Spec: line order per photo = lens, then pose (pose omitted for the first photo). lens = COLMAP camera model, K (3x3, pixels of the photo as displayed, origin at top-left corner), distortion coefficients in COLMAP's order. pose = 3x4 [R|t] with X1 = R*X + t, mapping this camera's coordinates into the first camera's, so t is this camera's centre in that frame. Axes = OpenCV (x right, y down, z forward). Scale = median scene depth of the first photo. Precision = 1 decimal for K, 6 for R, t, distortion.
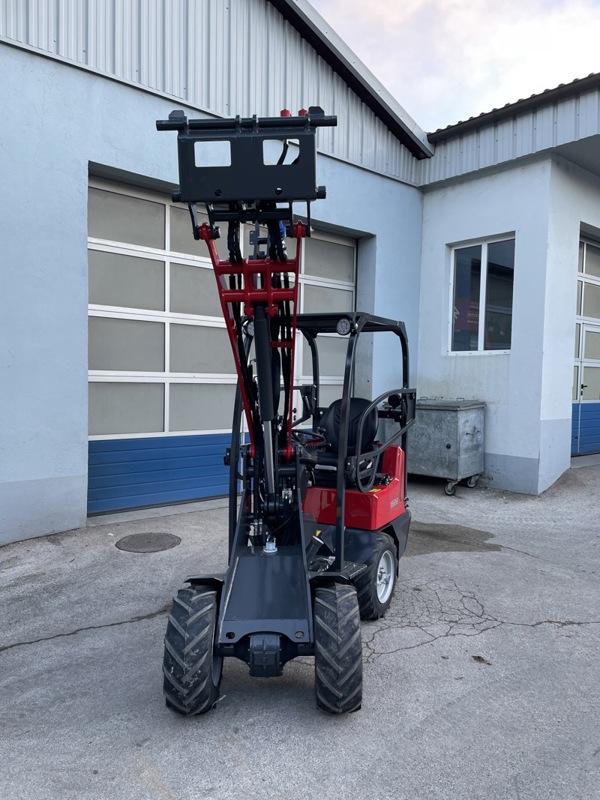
lens RADIAL K [[597.7, 0, 301.1], [0, 597.7, 406.6], [0, 0, 1]] dist [0.085244, -0.105236]
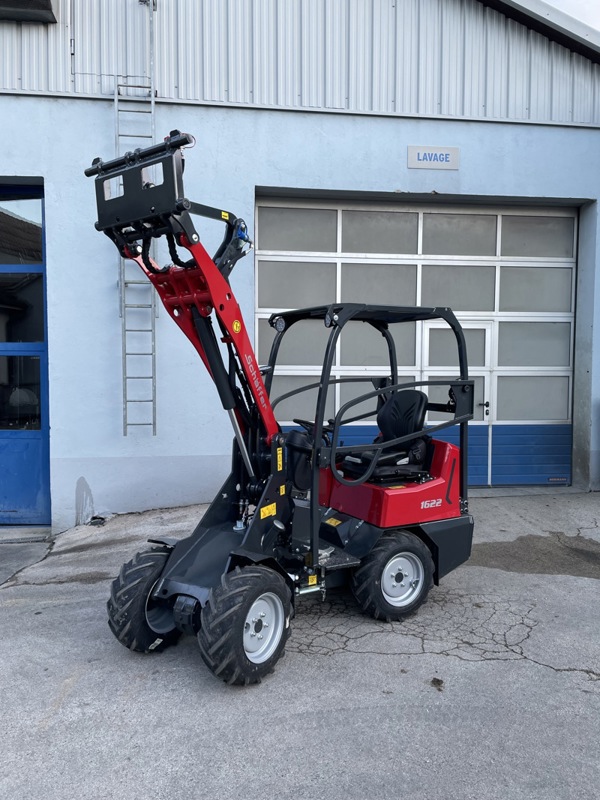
lens RADIAL K [[597.7, 0, 296.0], [0, 597.7, 395.6], [0, 0, 1]] dist [0.085244, -0.105236]
pose [[0.834208, 0.012100, -0.551317, 0.364263], [-0.015572, 0.999877, -0.001617, -0.000926], [0.551230, 0.009934, 0.834294, 0.081417]]
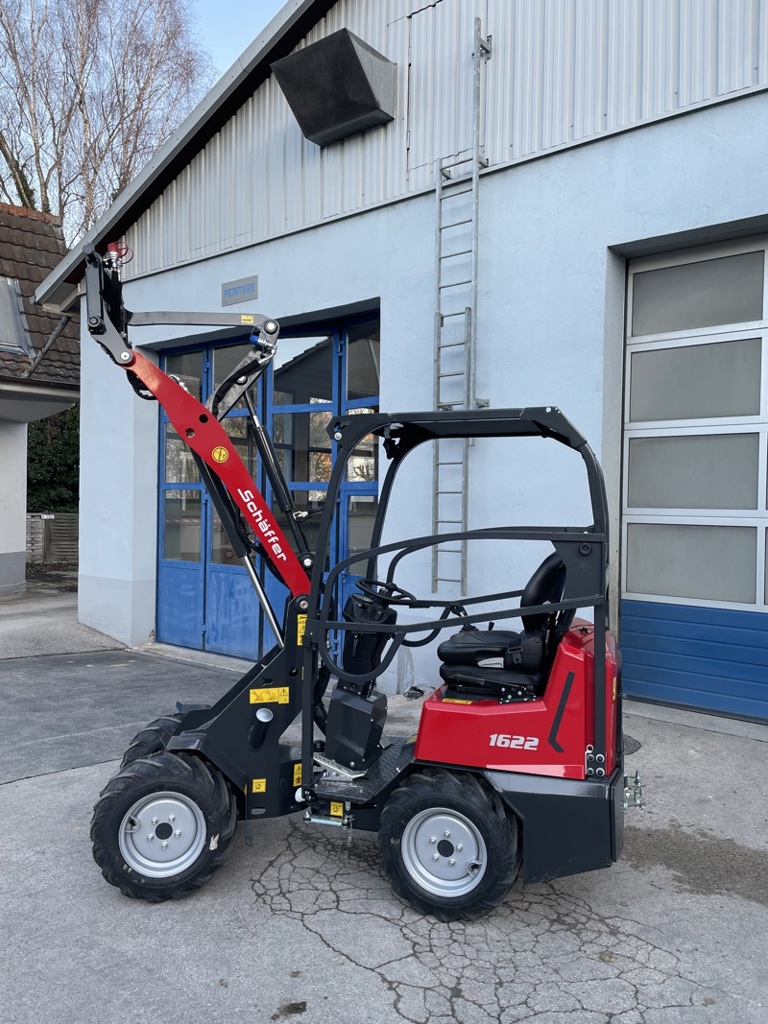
lens RADIAL K [[765.0, 0, 380.1], [0, 765.0, 515.8], [0, 0, 1]] dist [0.085244, -0.105236]
pose [[0.178261, -0.002152, -0.983981, 0.608768], [-0.058926, 0.998180, -0.012858, -0.020112], [0.982217, 0.060275, 0.177810, 0.552965]]
